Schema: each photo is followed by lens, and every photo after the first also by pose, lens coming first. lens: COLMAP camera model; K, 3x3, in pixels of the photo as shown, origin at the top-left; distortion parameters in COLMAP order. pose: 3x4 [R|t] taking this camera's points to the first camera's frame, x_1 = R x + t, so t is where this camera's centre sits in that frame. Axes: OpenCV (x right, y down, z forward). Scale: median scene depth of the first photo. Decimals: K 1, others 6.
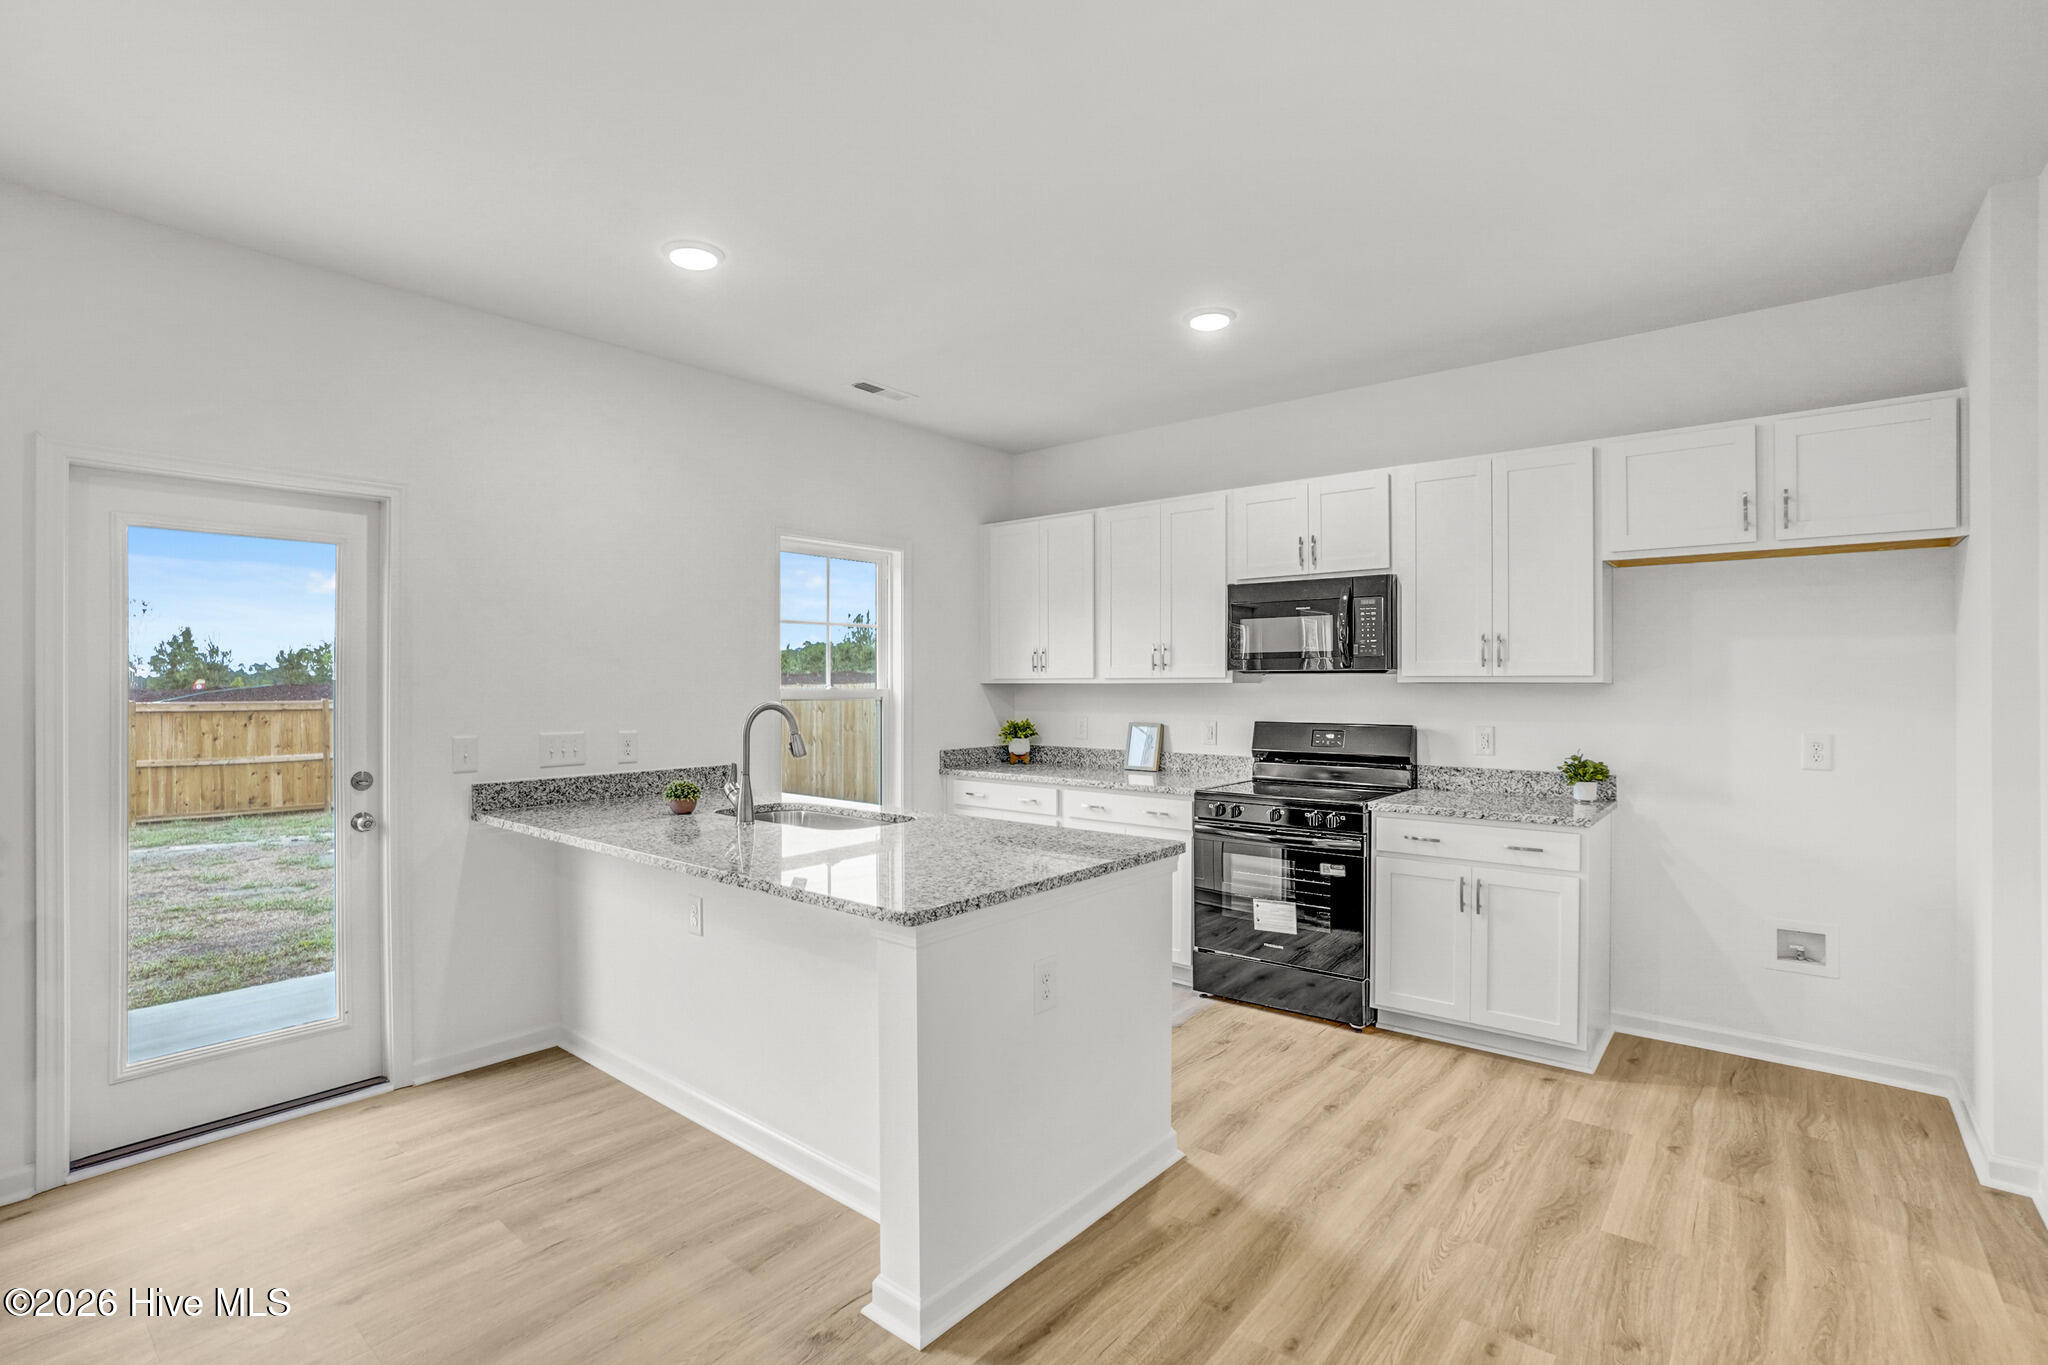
lens RADIAL K [[954.2, 0, 1009.9], [0, 954.2, 681.4], [0, 0, 1]] dist [-0.058505, 0.024817]
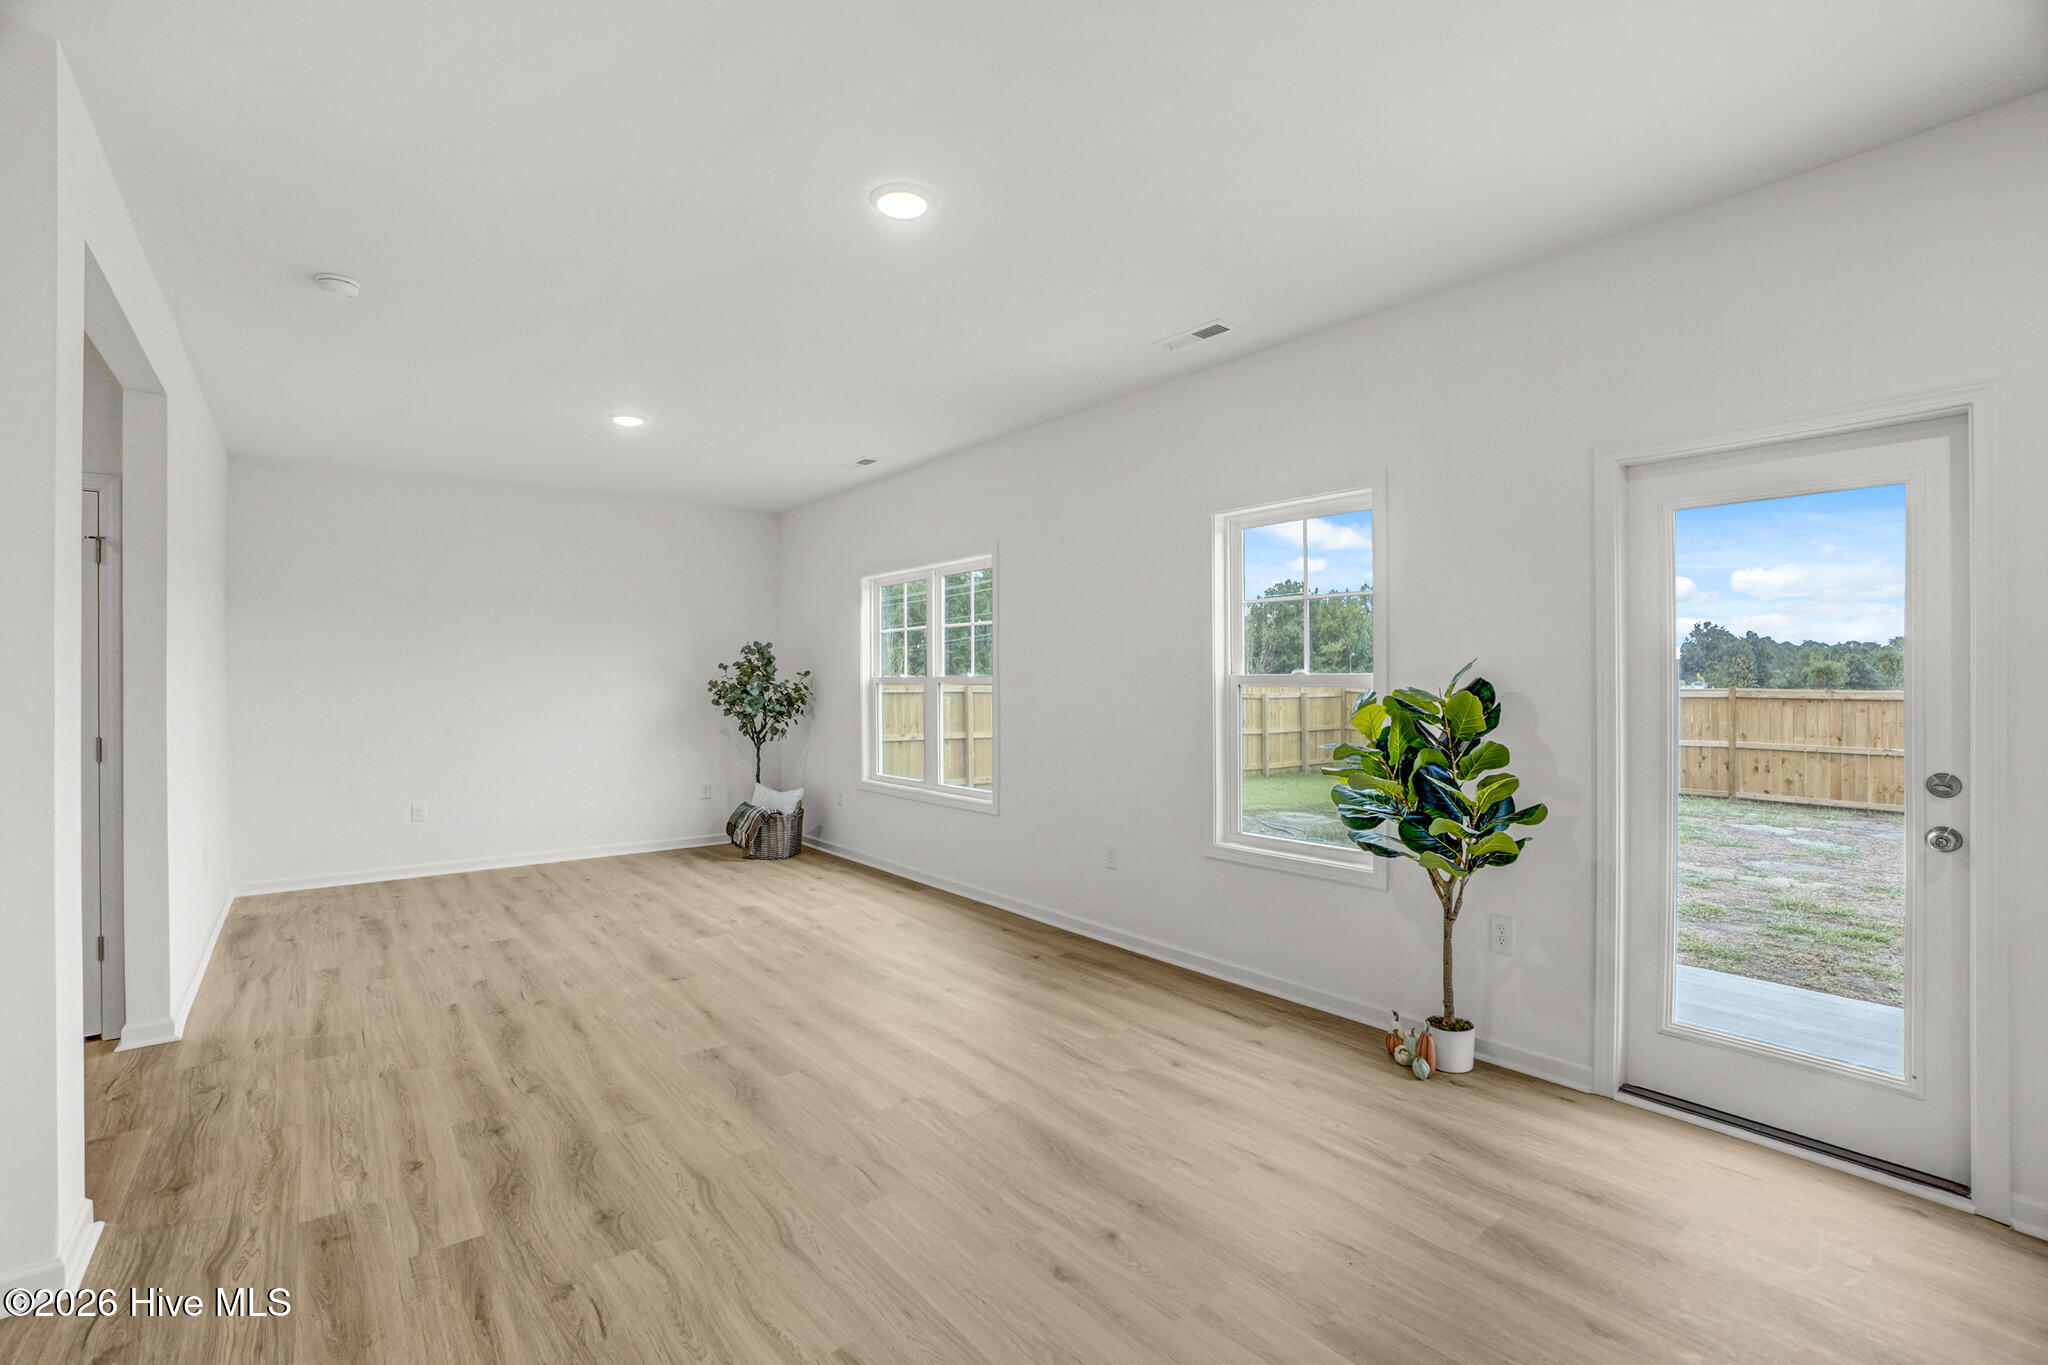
lens RADIAL K [[926.0, 0, 1024.0], [0, 926.0, 682.5], [0, 0, 1]] dist [-0.071990, 0.027384]
pose [[-0.198612, 0.007898, -0.980046, 0.133394], [0.003691, 0.999966, 0.007311, 0.011406], [0.980071, -0.002165, -0.198634, 0.326918]]
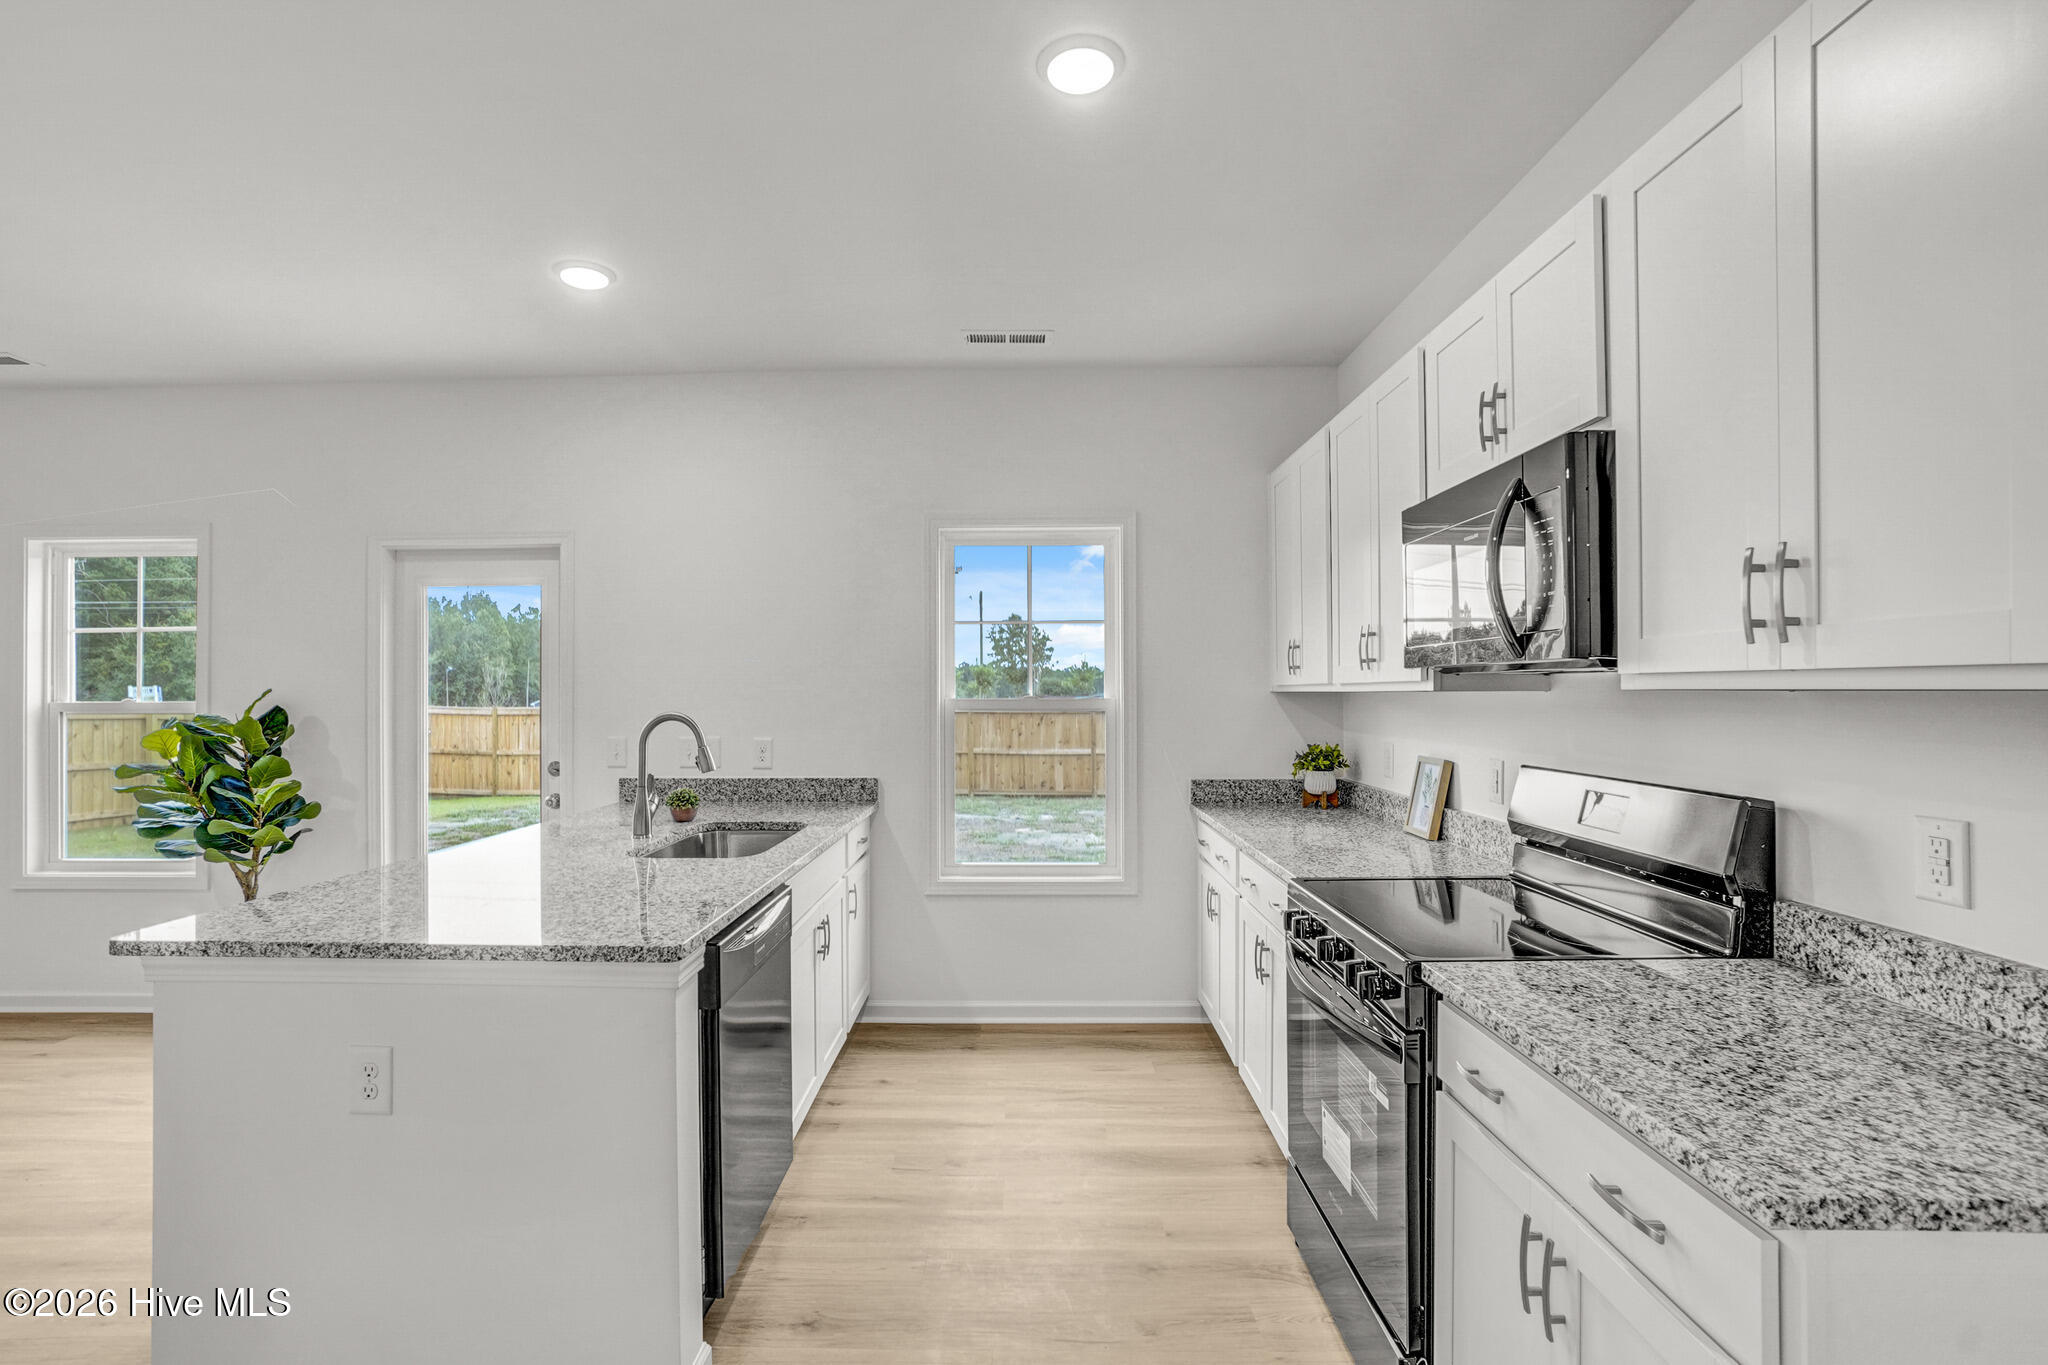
lens RADIAL K [[954.2, 0, 1009.9], [0, 954.2, 681.4], [0, 0, 1]] dist [-0.058505, 0.024817]
pose [[0.632406, -0.008330, -0.774592, 0.561620], [0.002947, 0.999961, -0.008347, -0.000059], [0.774631, 0.002996, 0.632406, 0.539646]]
